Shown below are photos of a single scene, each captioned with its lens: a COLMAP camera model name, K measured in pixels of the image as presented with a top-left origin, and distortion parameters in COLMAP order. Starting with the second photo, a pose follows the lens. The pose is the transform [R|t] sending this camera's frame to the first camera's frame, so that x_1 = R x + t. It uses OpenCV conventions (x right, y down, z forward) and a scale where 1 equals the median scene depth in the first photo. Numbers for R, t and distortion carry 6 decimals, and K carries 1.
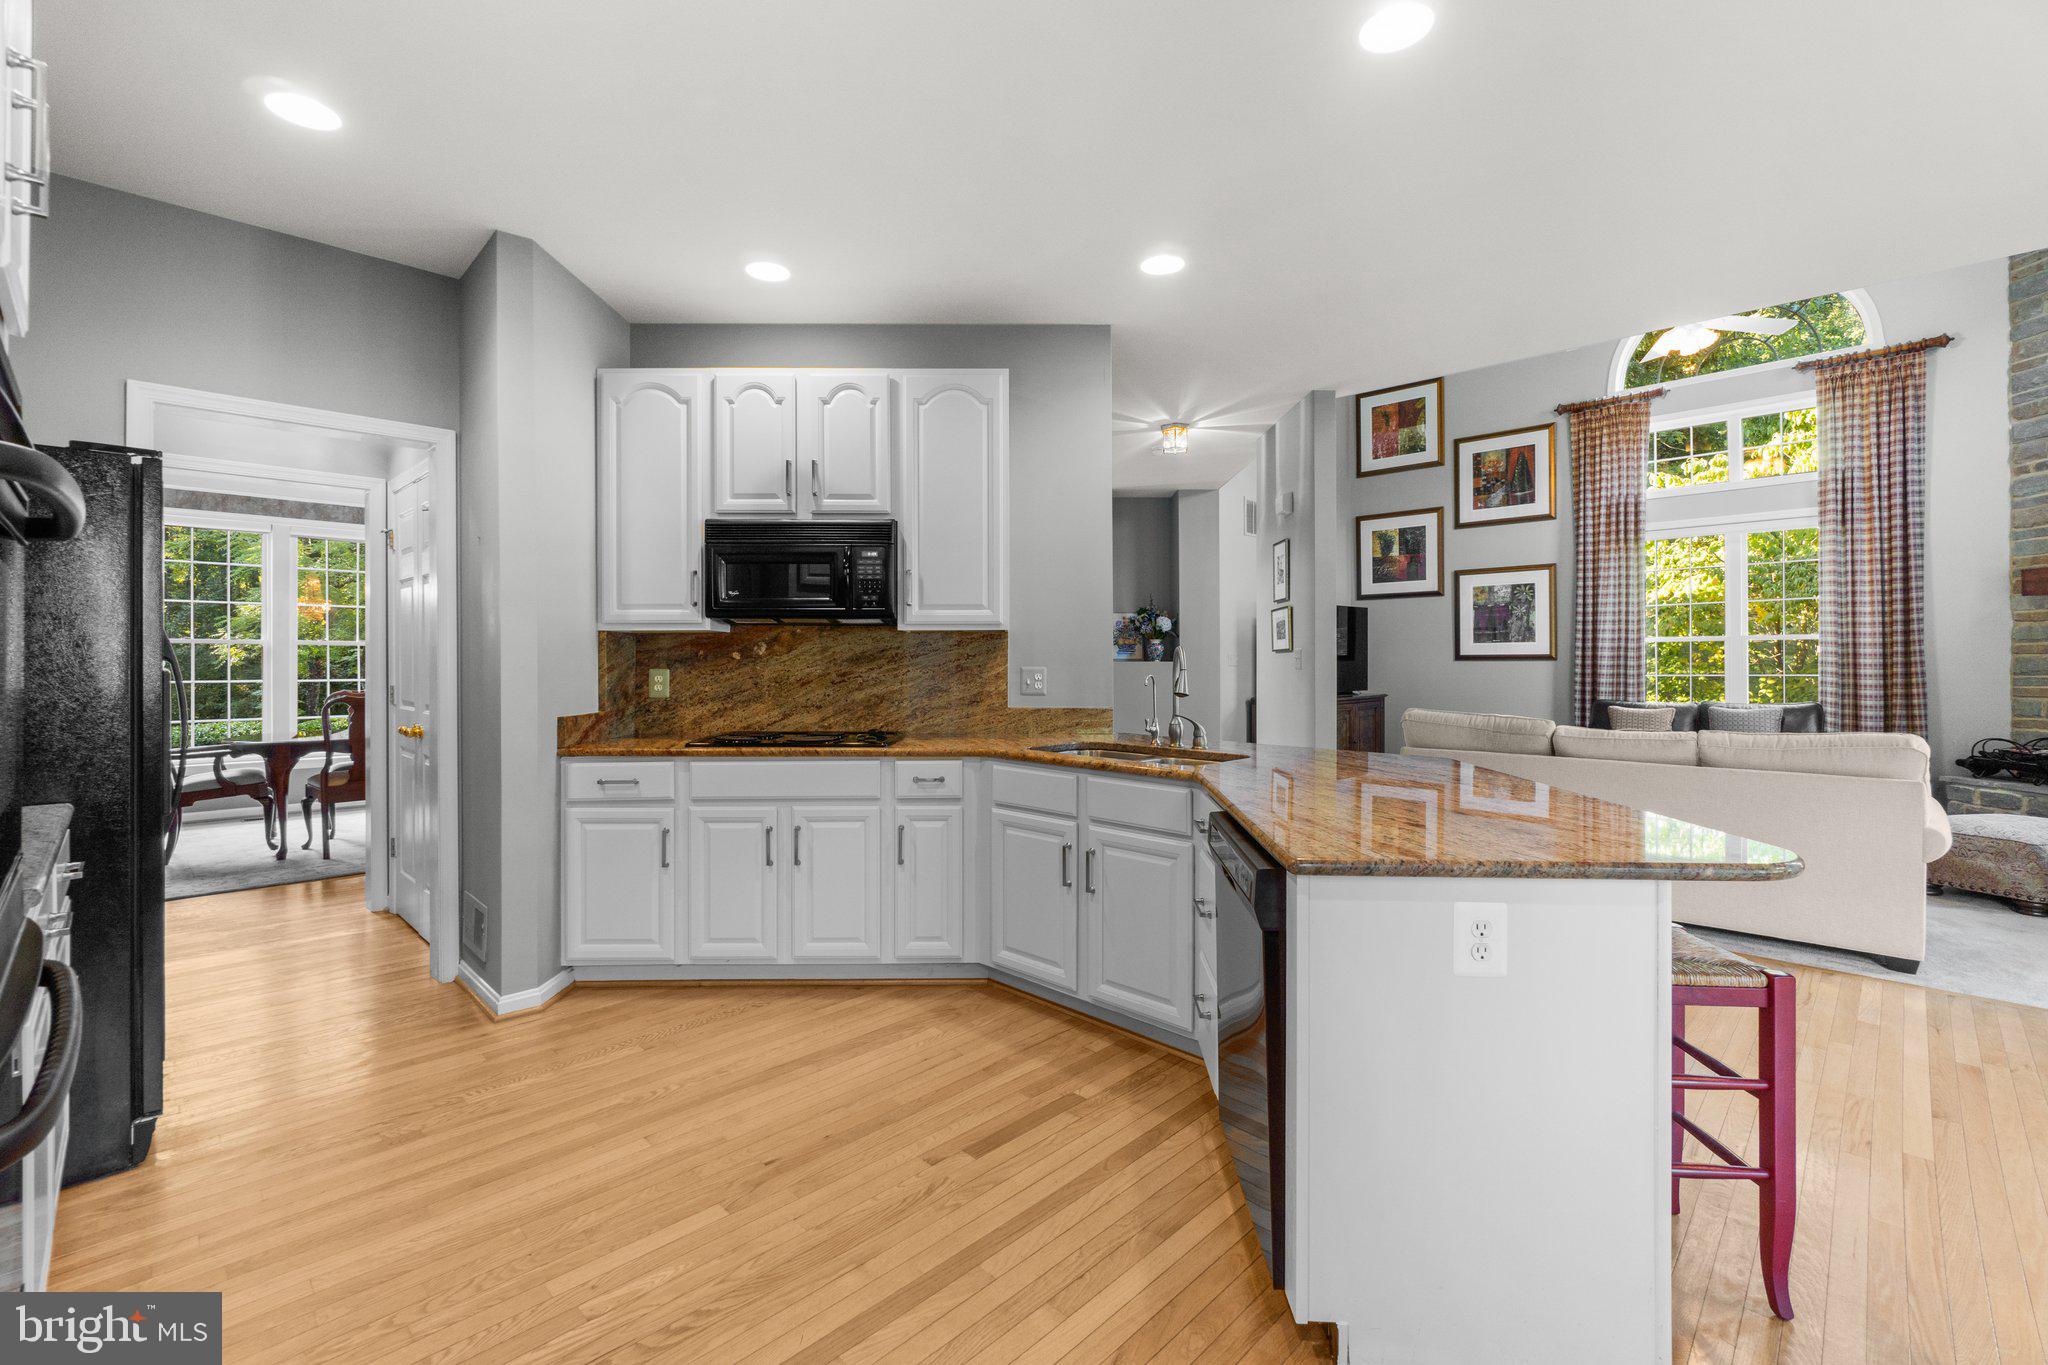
lens RADIAL K [[886.8, 0, 1026.4], [0, 886.8, 660.4], [0, 0, 1]] dist [-0.003676, 0.000397]
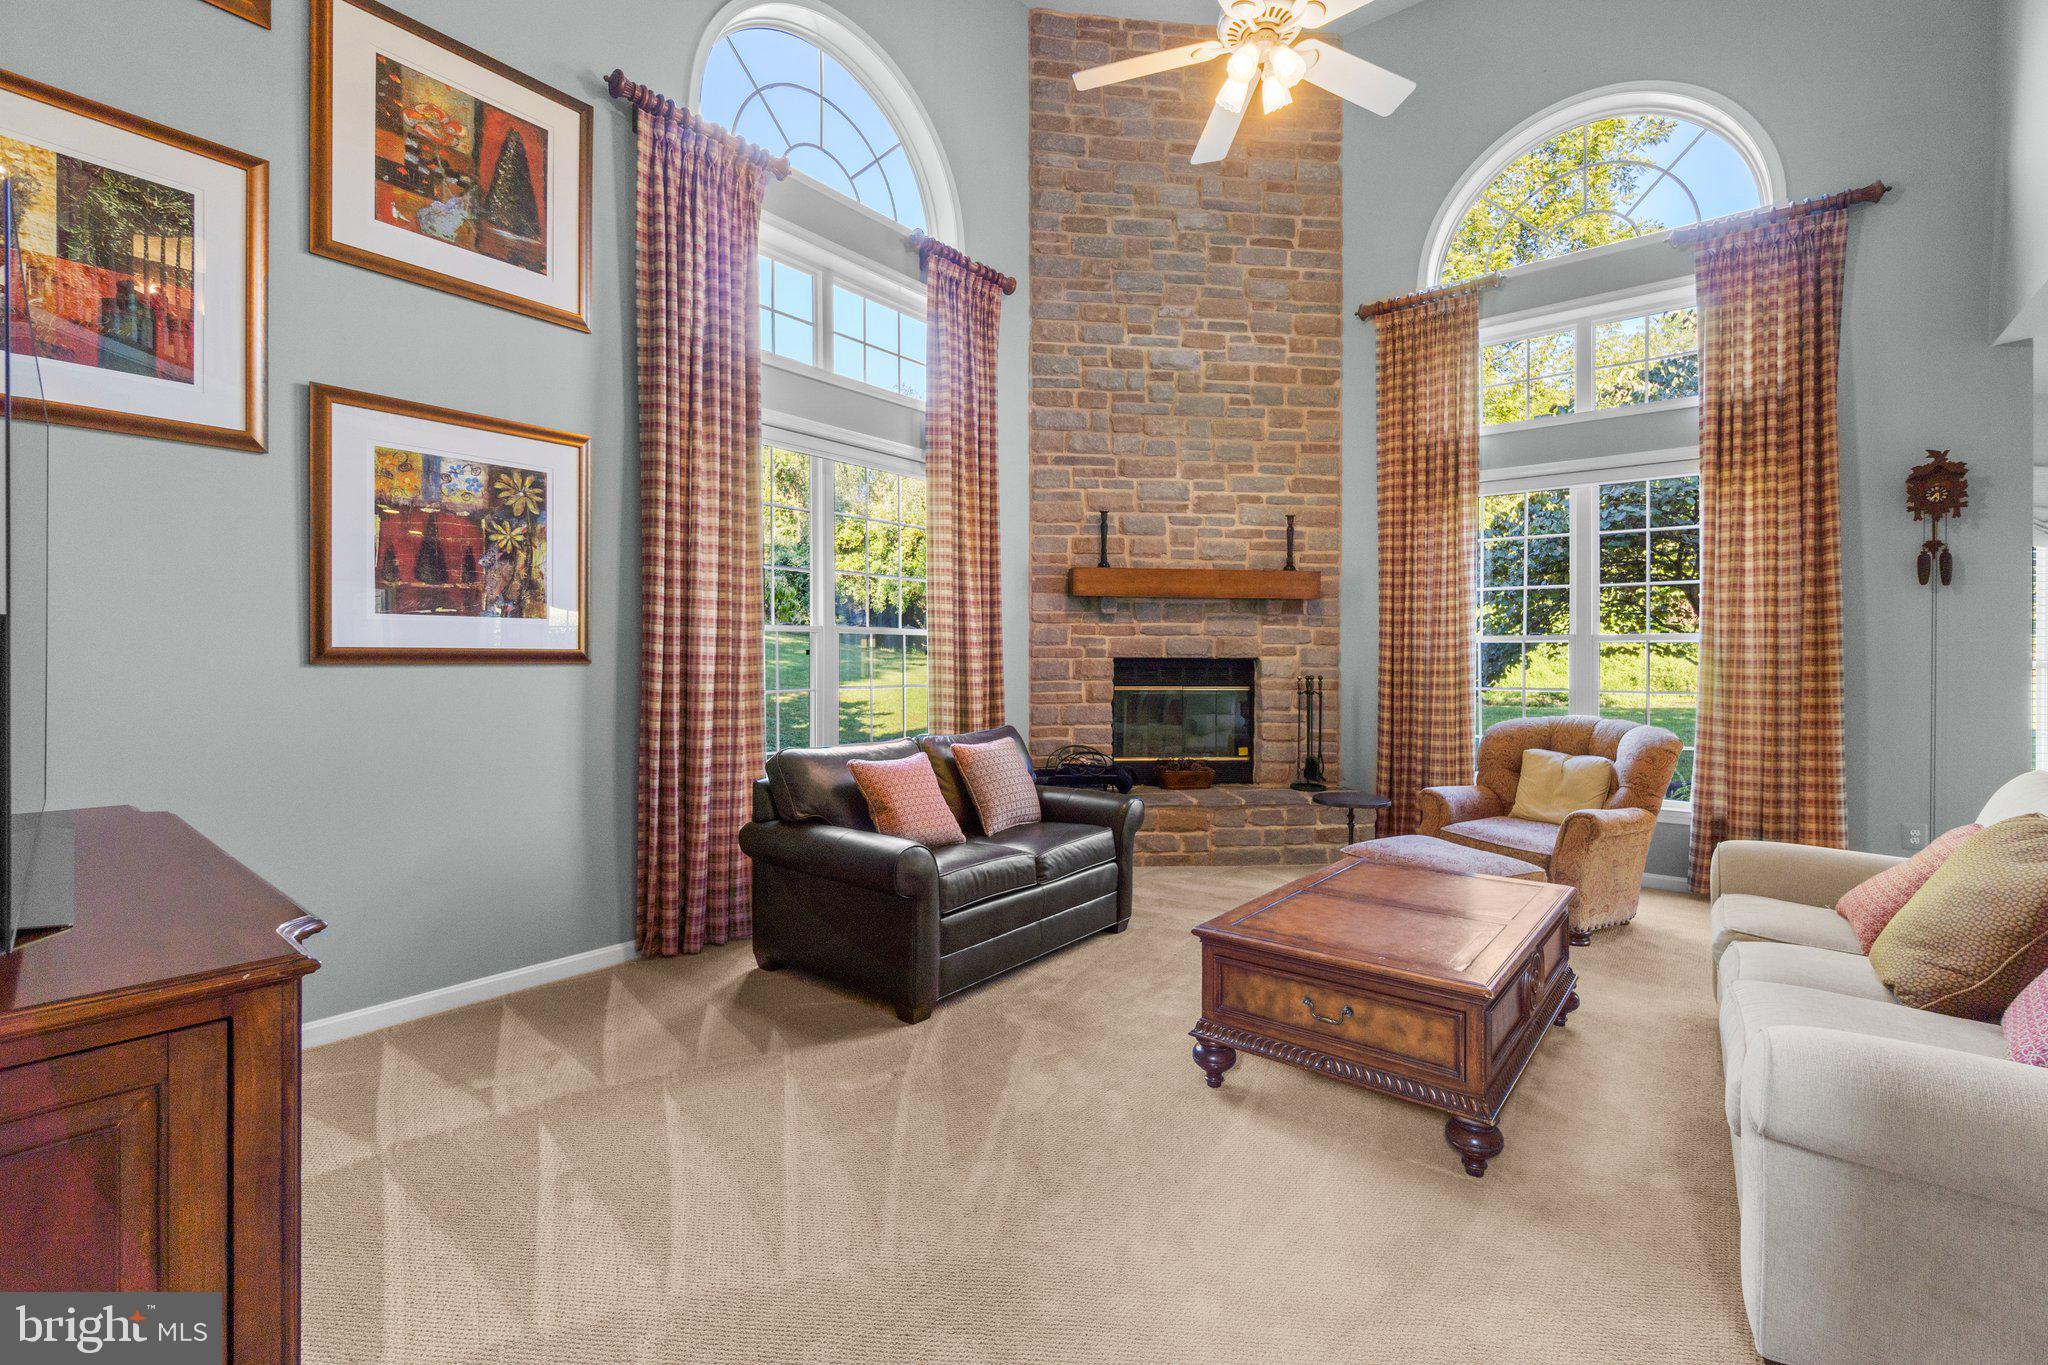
lens RADIAL K [[886.8, 0, 1021.4], [0, 886.8, 665.3], [0, 0, 1]] dist [-0.003676, 0.000397]
pose [[-0.101443, -0.001050, 0.994841, 0.199074], [-0.001435, 0.999999, 0.000909, -0.000242], [-0.994840, -0.001335, -0.101445, 1.099427]]
